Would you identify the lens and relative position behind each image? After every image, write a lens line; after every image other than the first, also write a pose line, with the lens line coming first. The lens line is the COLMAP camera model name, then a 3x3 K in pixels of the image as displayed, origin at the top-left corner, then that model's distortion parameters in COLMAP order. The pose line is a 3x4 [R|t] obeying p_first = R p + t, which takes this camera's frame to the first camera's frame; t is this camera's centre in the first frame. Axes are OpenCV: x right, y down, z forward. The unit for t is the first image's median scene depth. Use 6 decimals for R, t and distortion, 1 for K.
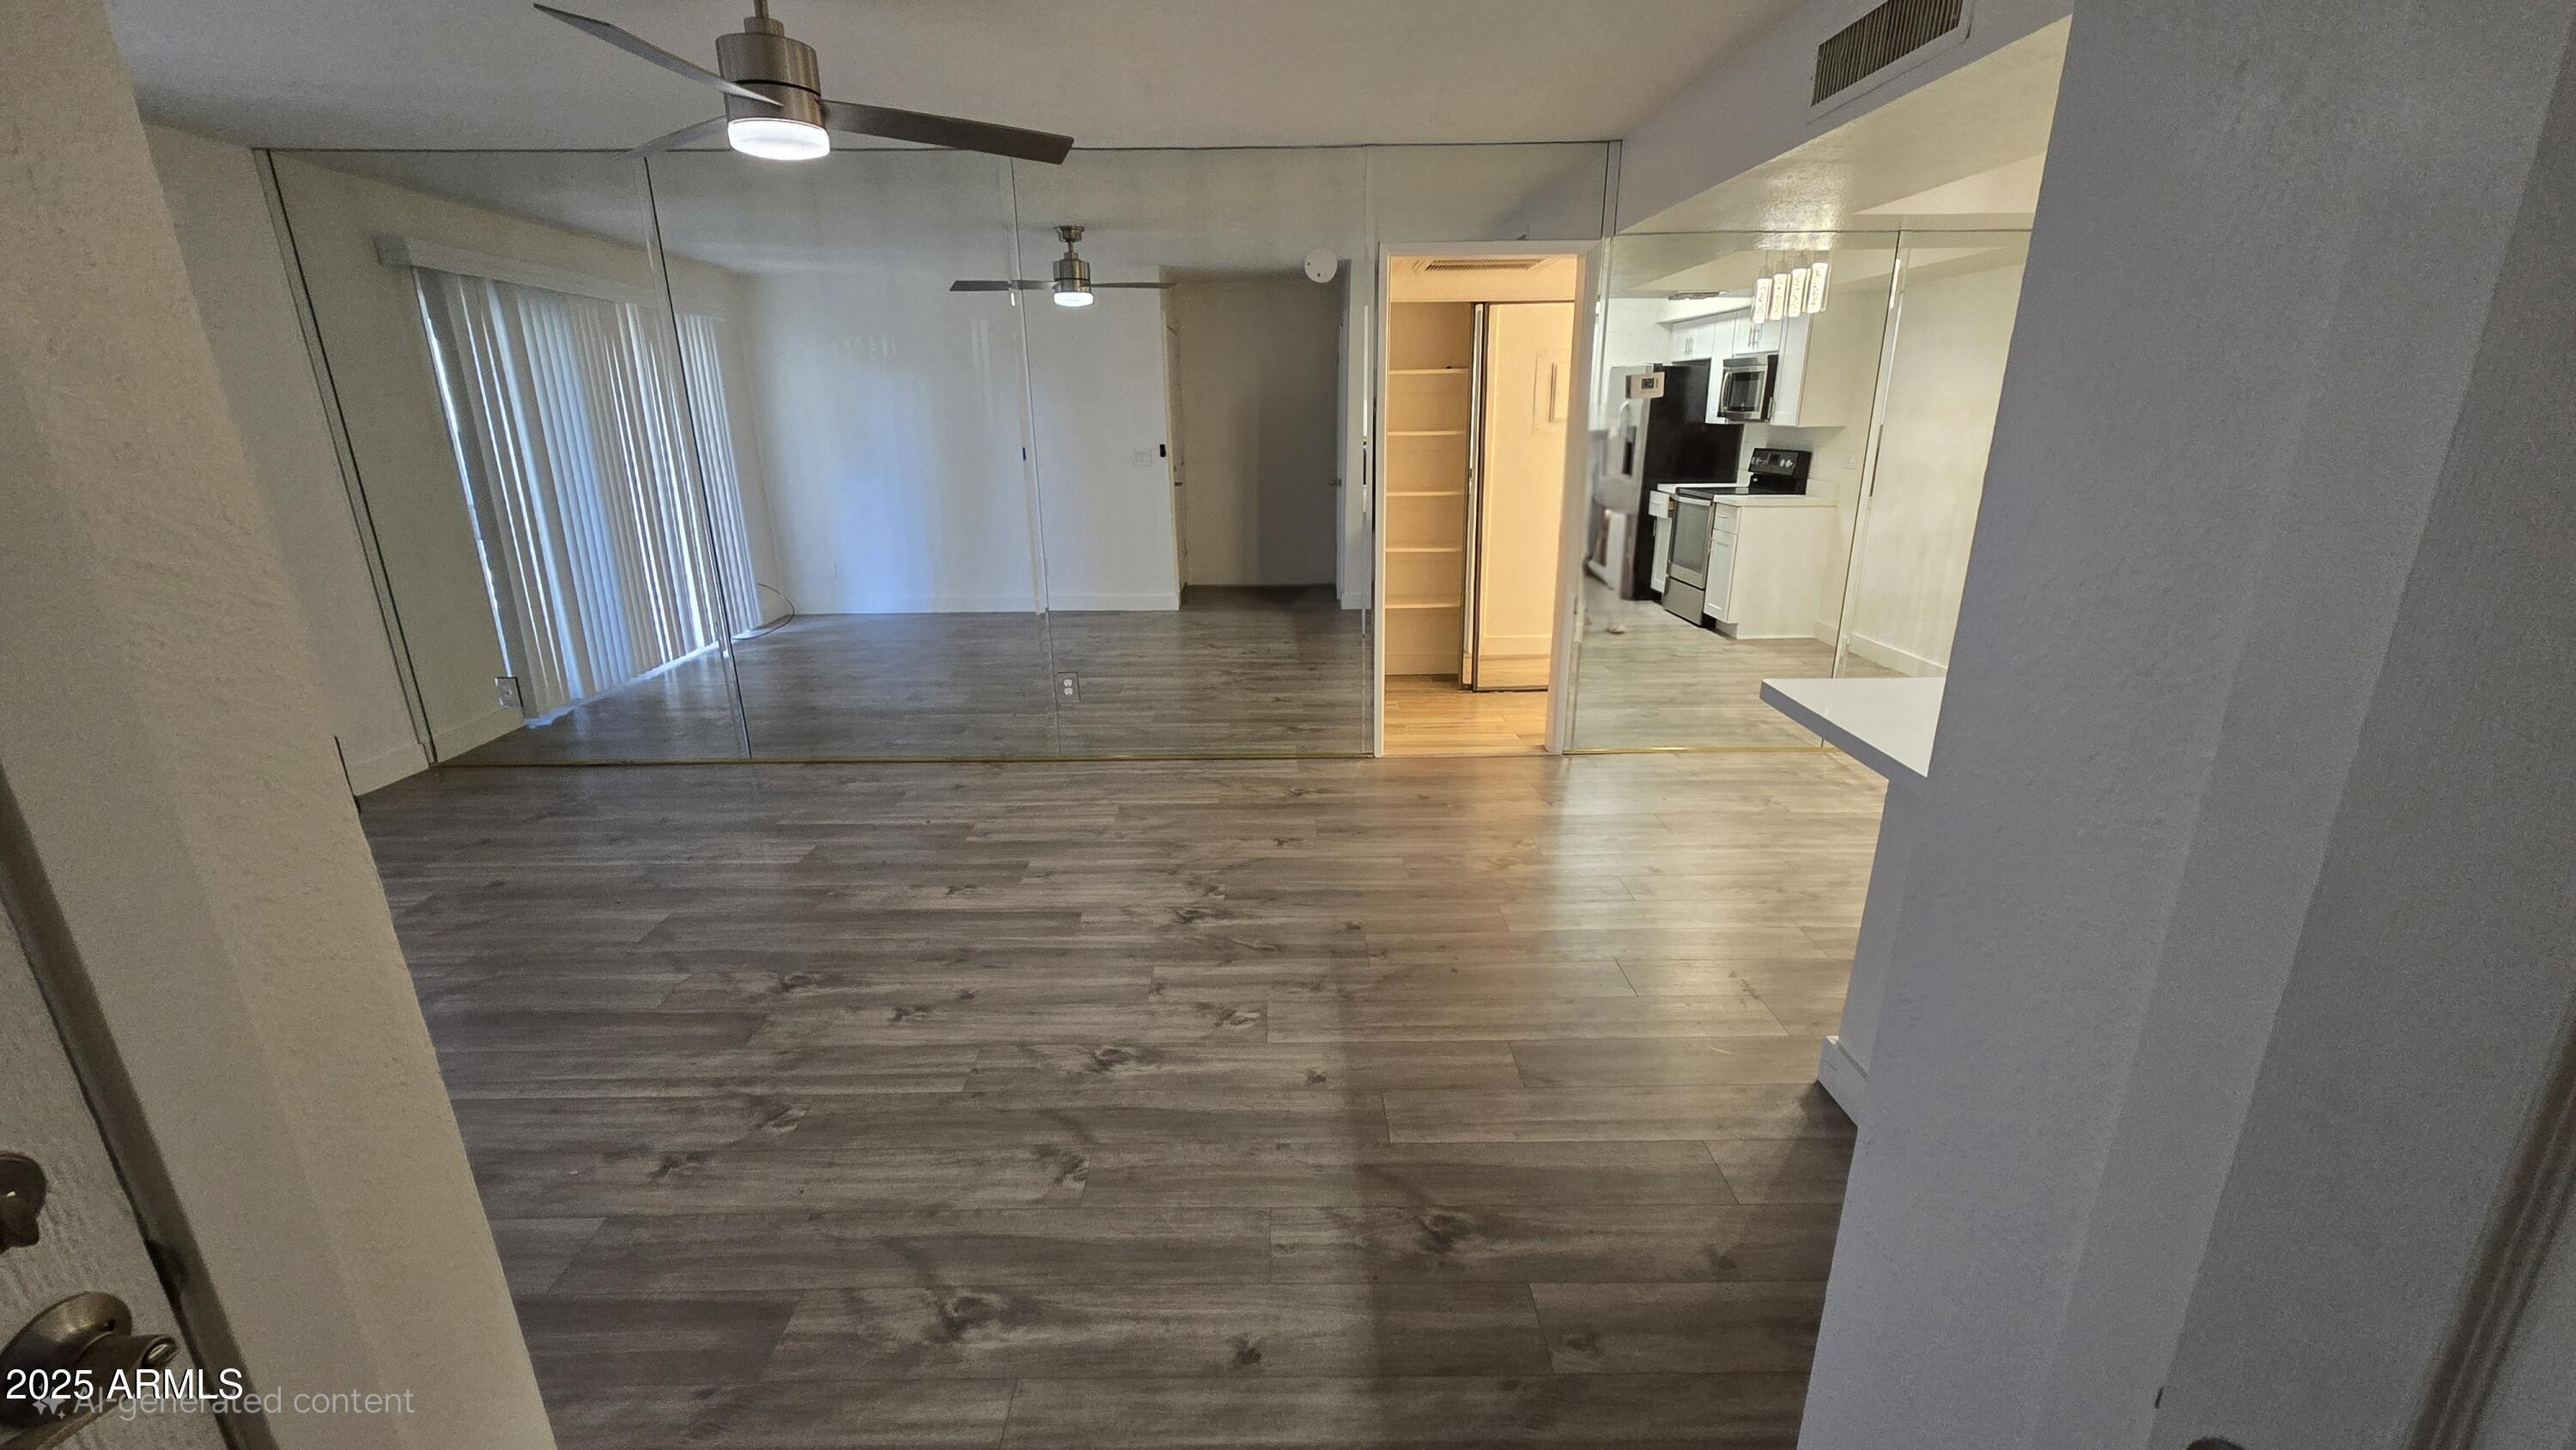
lens RADIAL K [[1058.2, 0, 1288.0], [0, 1058.2, 725.0], [0, 0, 1]] dist [0.002614, 0.000532]
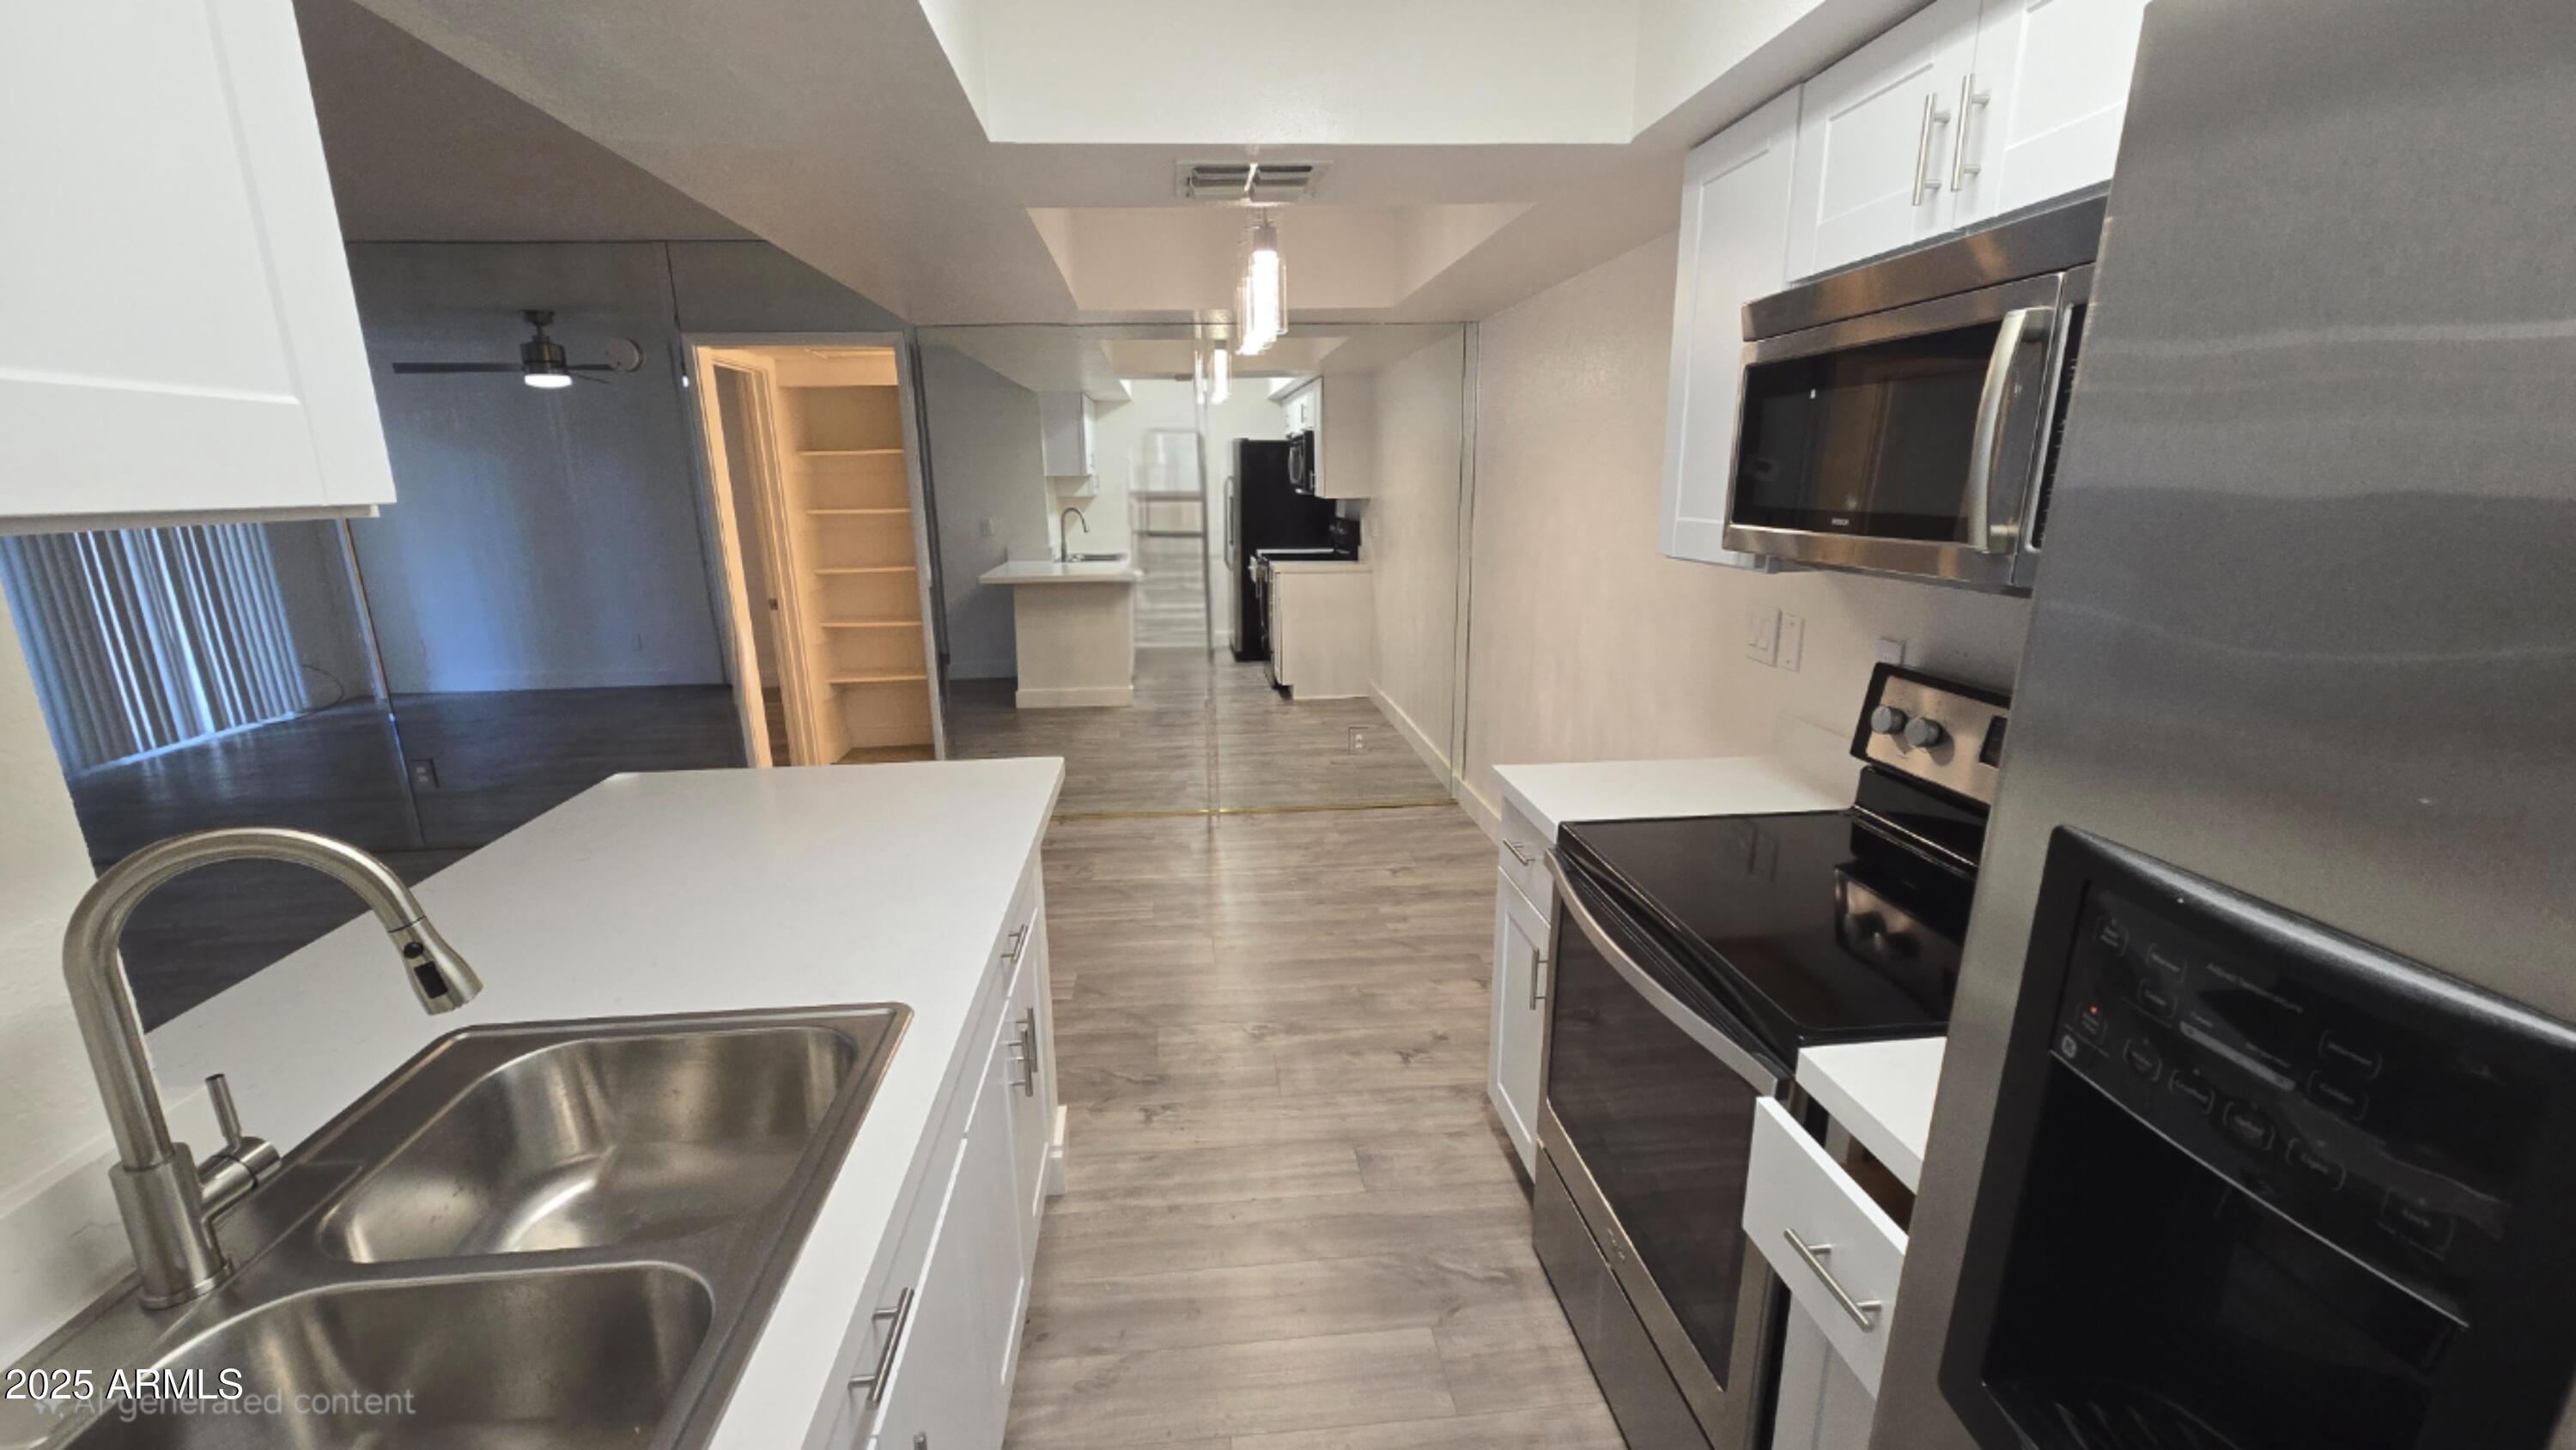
lens RADIAL K [[1058.2, 0, 1288.0], [0, 1058.2, 725.0], [0, 0, 1]] dist [0.002614, 0.000532]
pose [[0.997185, -0.024817, 0.070752, 0.371334], [0.028082, 0.998568, -0.045531, -0.009843], [-0.069521, 0.047389, 0.996454, -0.030507]]
